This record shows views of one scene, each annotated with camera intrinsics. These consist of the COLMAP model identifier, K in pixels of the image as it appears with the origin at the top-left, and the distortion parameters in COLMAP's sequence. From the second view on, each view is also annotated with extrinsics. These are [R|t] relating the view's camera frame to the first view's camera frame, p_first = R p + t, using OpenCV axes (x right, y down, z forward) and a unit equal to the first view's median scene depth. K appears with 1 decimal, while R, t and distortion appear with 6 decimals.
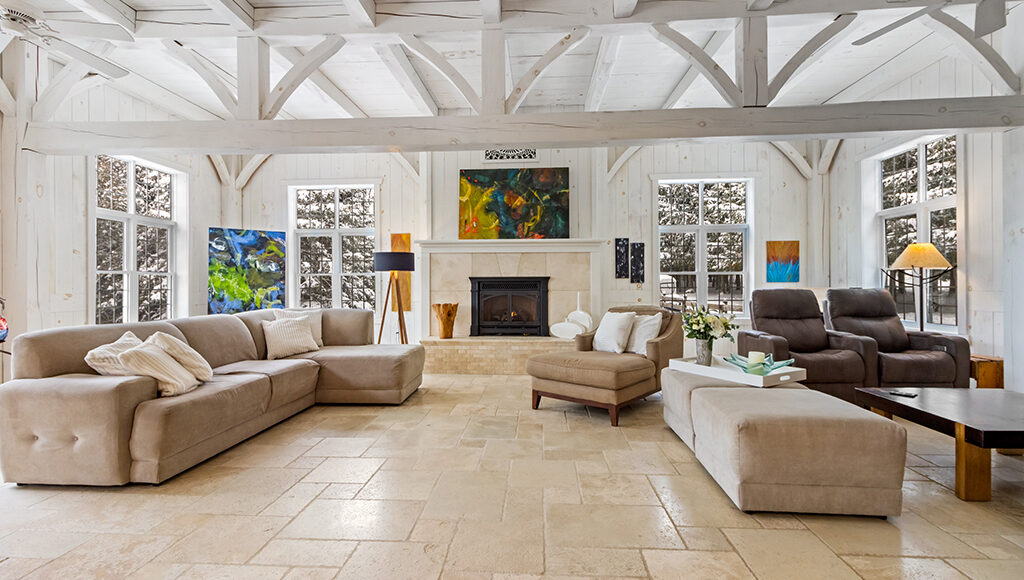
lens RADIAL K [[475.8, 0, 511.2], [0, 475.8, 286.9], [0, 0, 1]] dist [0.002142, 0.000874]
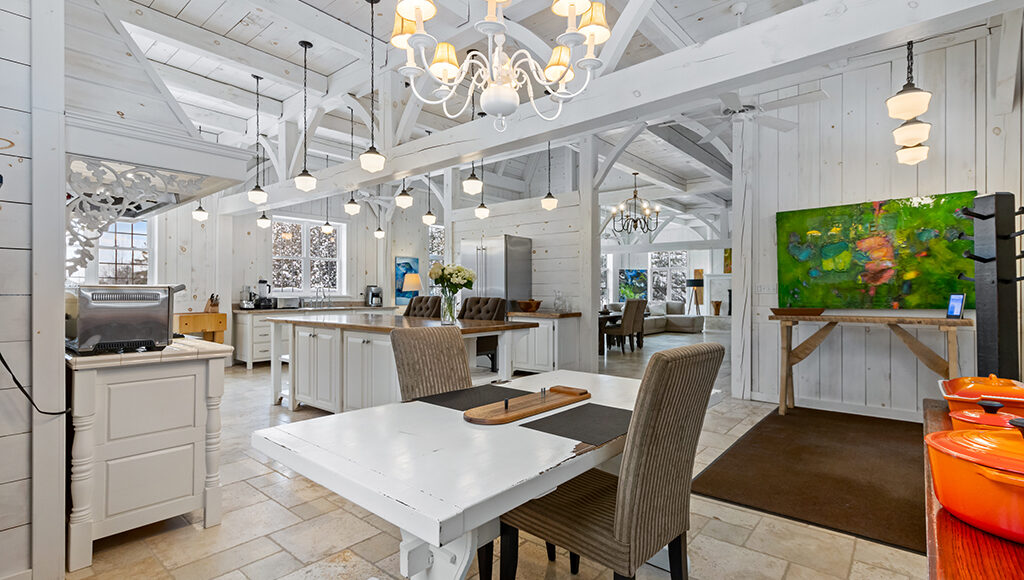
lens RADIAL K [[478.1, 0, 500.9], [0, 478.1, 288.0], [0, 0, 1]] dist [0.000760, 0.000073]
pose [[0.787178, 0.001042, -0.616724, 0.471681], [-0.004552, 0.999981, -0.004120, -0.014376], [0.616708, 0.006050, 0.787168, -1.493886]]
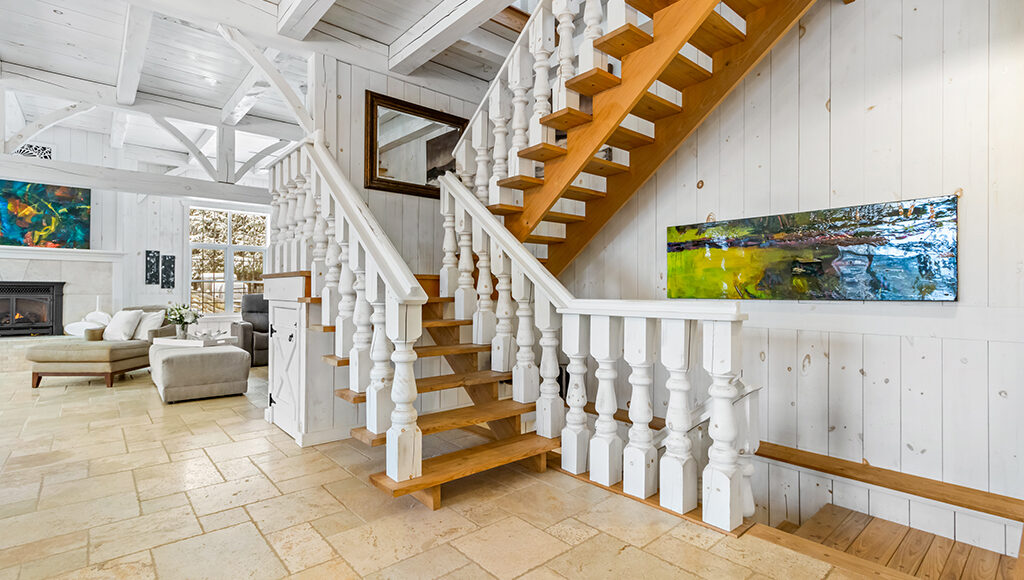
lens RADIAL K [[475.8, 0, 511.2], [0, 475.8, 286.9], [0, 0, 1]] dist [0.002142, 0.000874]
pose [[0.709391, 0.014146, 0.704673, 0.033502], [-0.006092, 0.999884, -0.013940, -0.000652], [-0.704788, 0.005596, 0.709395, -0.527155]]
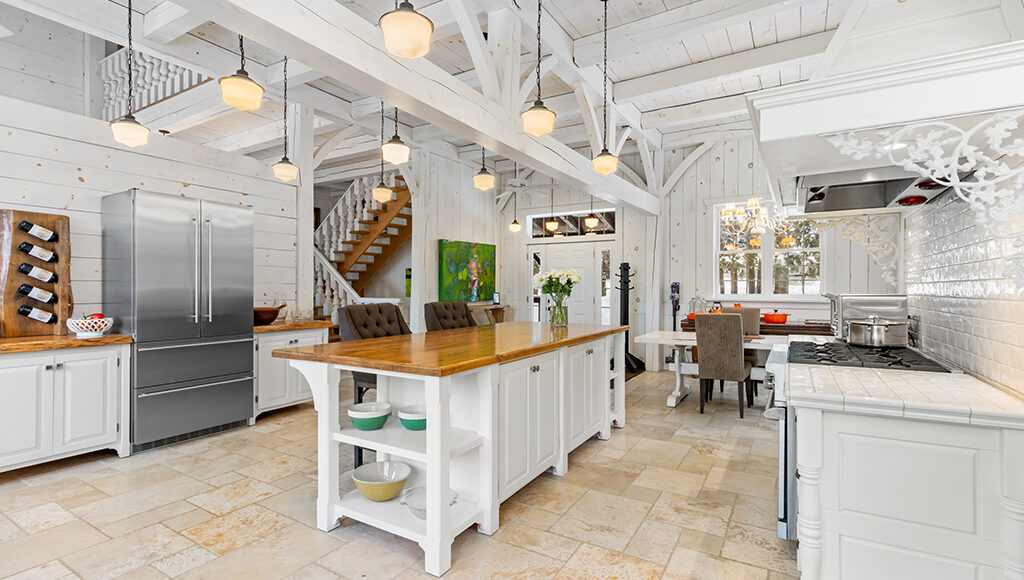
lens RADIAL K [[470.9, 0, 507.7], [0, 470.9, 289.5], [0, 0, 1]] dist [0.001857, 0.000145]
pose [[0.479172, 0.002630, 0.877717, -0.623925], [-0.002561, 0.999995, -0.001598, -0.019908], [-0.877717, -0.001482, 0.479177, -1.285036]]
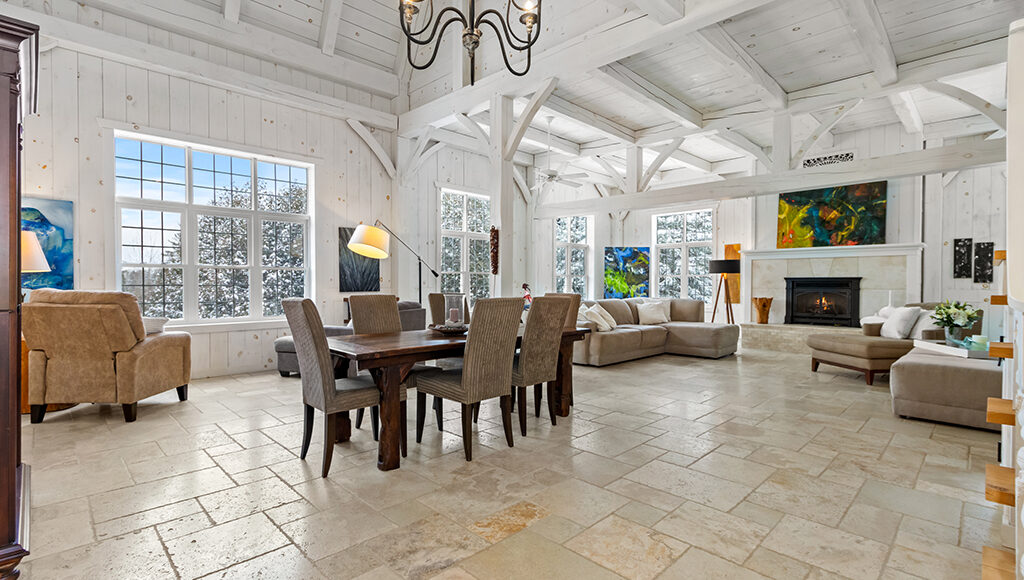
lens RADIAL K [[470.9, 0, 507.7], [0, 470.9, 289.5], [0, 0, 1]] dist [0.001857, 0.000145]
pose [[0.742833, 0.014501, -0.669320, 0.206546], [-0.007236, 0.999881, 0.013632, -0.000735], [0.669438, -0.005283, 0.742849, -0.440108]]
